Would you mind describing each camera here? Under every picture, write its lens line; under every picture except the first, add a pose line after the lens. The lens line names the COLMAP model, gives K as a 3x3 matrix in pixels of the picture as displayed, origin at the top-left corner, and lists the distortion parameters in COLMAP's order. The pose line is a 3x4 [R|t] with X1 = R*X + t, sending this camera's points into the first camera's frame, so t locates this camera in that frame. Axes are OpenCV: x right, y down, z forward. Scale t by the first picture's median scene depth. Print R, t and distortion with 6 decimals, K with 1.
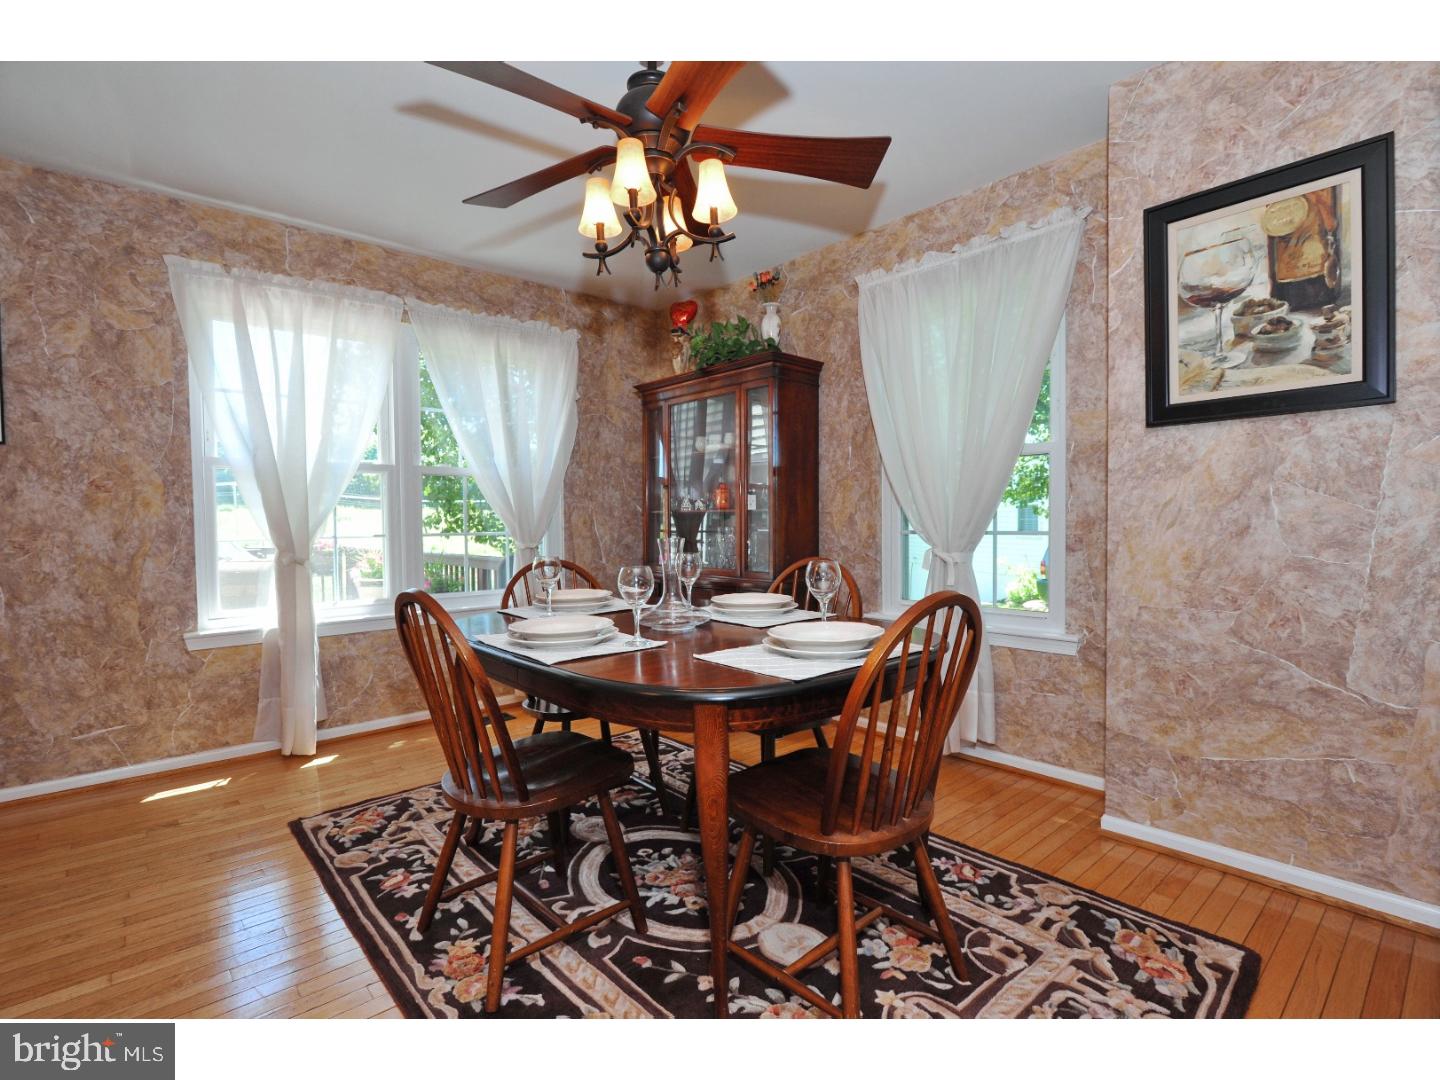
lens RADIAL K [[699.9, 0, 705.5], [0, 699.9, 533.4], [0, 0, 1]] dist [-0.000686, -0.002869]
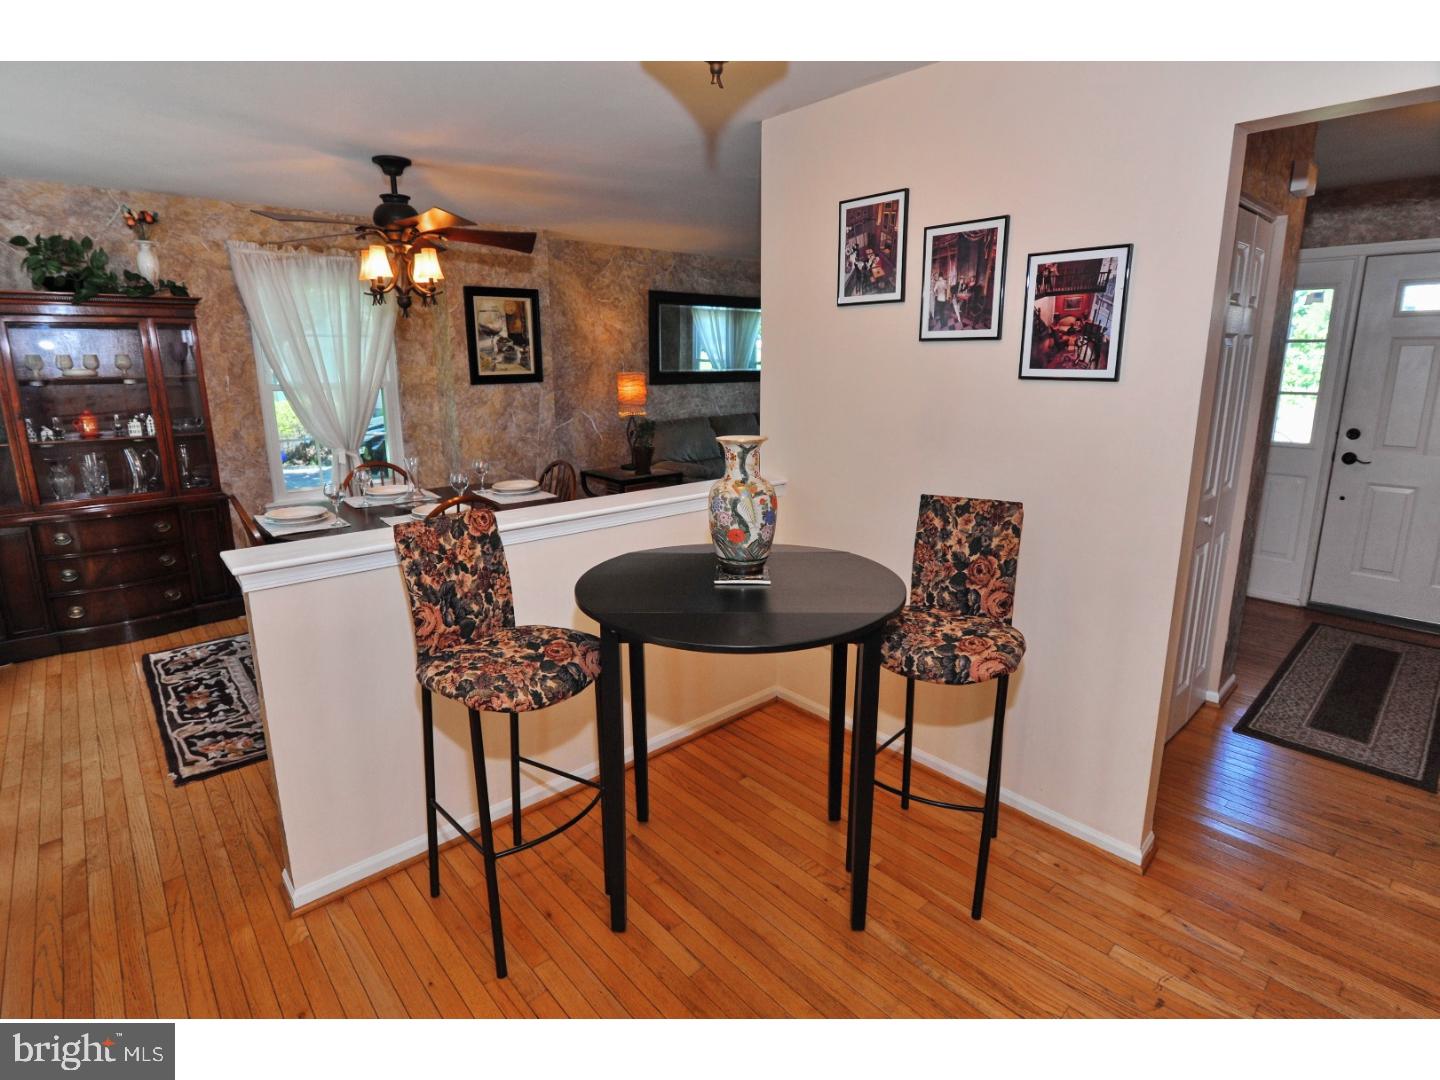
lens RADIAL K [[699.9, 0, 713.1], [0, 699.9, 526.0], [0, 0, 1]] dist [-0.000686, -0.002869]
pose [[-0.002171, -0.221990, 0.975047, -1.411060], [0.024013, 0.974756, 0.221977, -0.158379], [-0.999709, 0.023896, 0.003214, 0.181043]]
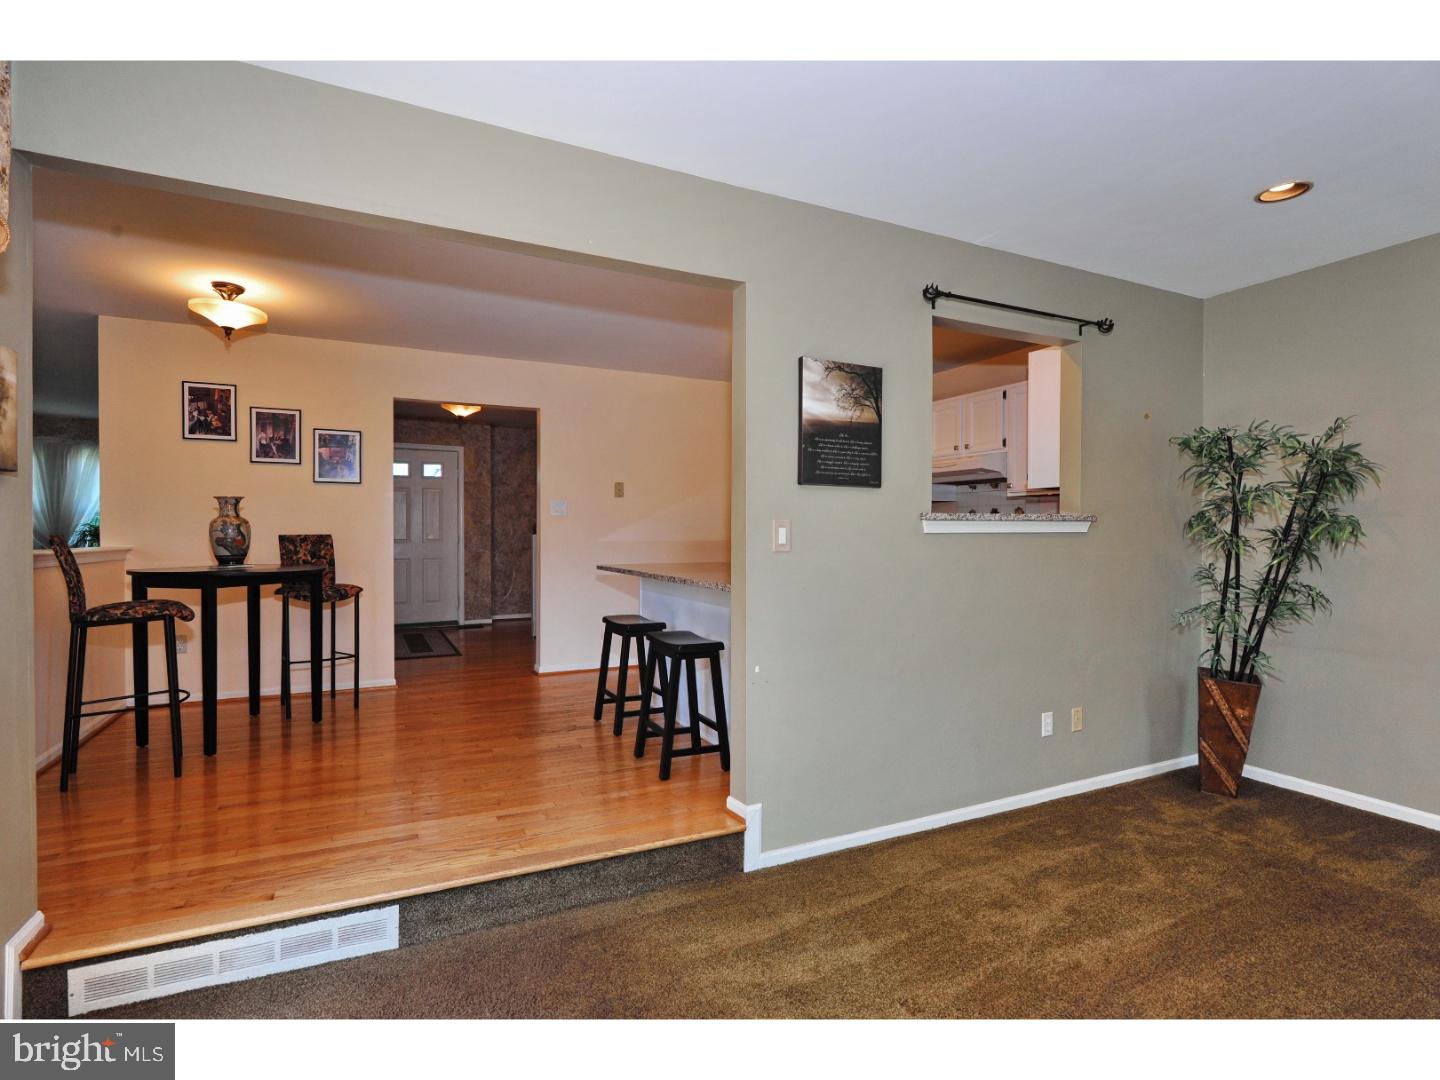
lens RADIAL K [[699.9, 0, 720.1], [0, 699.9, 537.1], [0, 0, 1]] dist [-0.000686, -0.002869]
pose [[-0.961564, 0.007197, 0.274487, -2.098280], [0.015878, 0.999441, 0.029414, -0.025653], [-0.274122, 0.032642, -0.961141, 1.309710]]
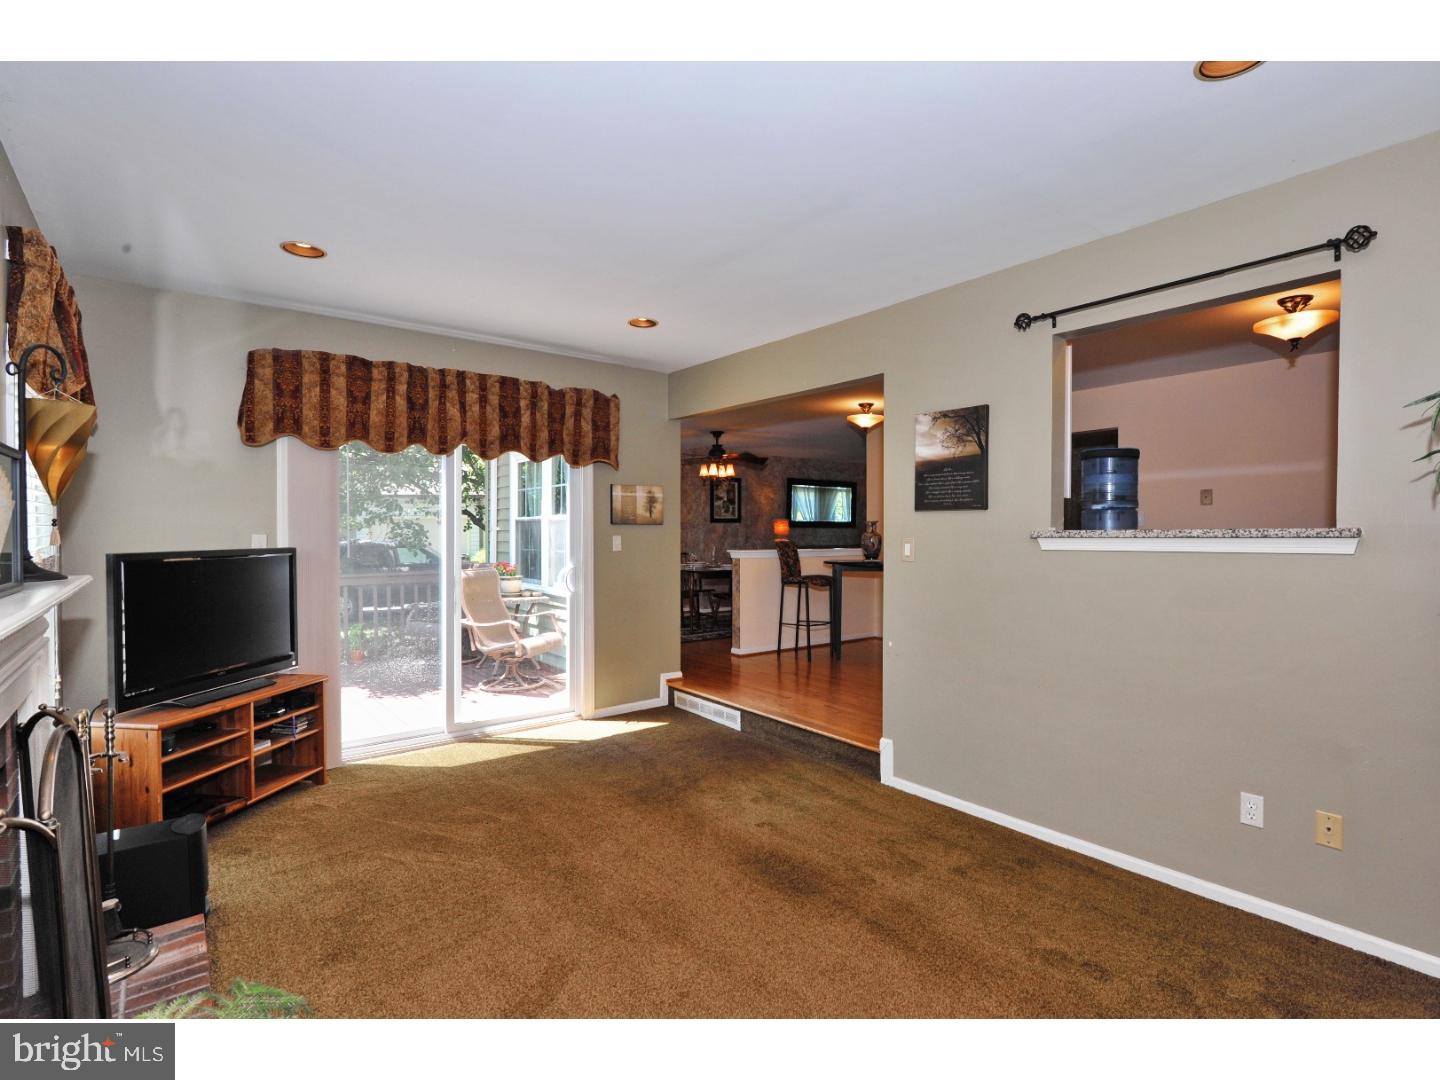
lens RADIAL K [[699.9, 0, 726.6], [0, 699.9, 535.1], [0, 0, 1]] dist [-0.000686, -0.002869]
pose [[0.048218, 0.007813, 0.998806, -3.359239], [0.025640, 0.999630, -0.009058, -0.020925], [-0.998508, 0.026046, 0.048000, 0.561878]]
